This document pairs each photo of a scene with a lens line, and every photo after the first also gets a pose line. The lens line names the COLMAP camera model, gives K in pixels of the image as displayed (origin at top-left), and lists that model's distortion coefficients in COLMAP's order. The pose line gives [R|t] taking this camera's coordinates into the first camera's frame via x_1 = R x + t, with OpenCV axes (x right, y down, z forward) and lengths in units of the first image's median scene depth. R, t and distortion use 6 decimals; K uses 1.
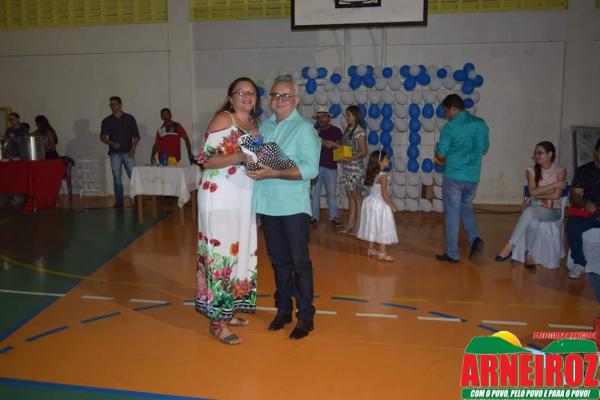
lens RADIAL K [[554.8, 0, 300.0], [0, 554.8, 200.0], [0, 0, 1]] dist [-0.029700, 0.008777]
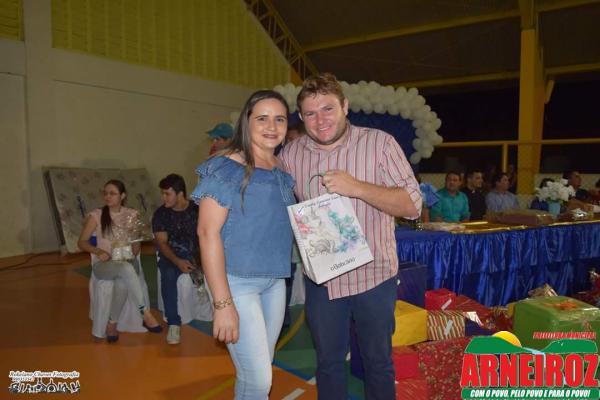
lens RADIAL K [[464.7, 0, 300.0], [0, 464.7, 200.0], [0, 0, 1]] dist [-0.011694, 0.003395]
pose [[0.413382, -0.067455, 0.908056, -0.052592], [0.128642, 0.991576, 0.015097, -0.036284], [-0.901425, 0.110573, 0.418577, 0.309248]]
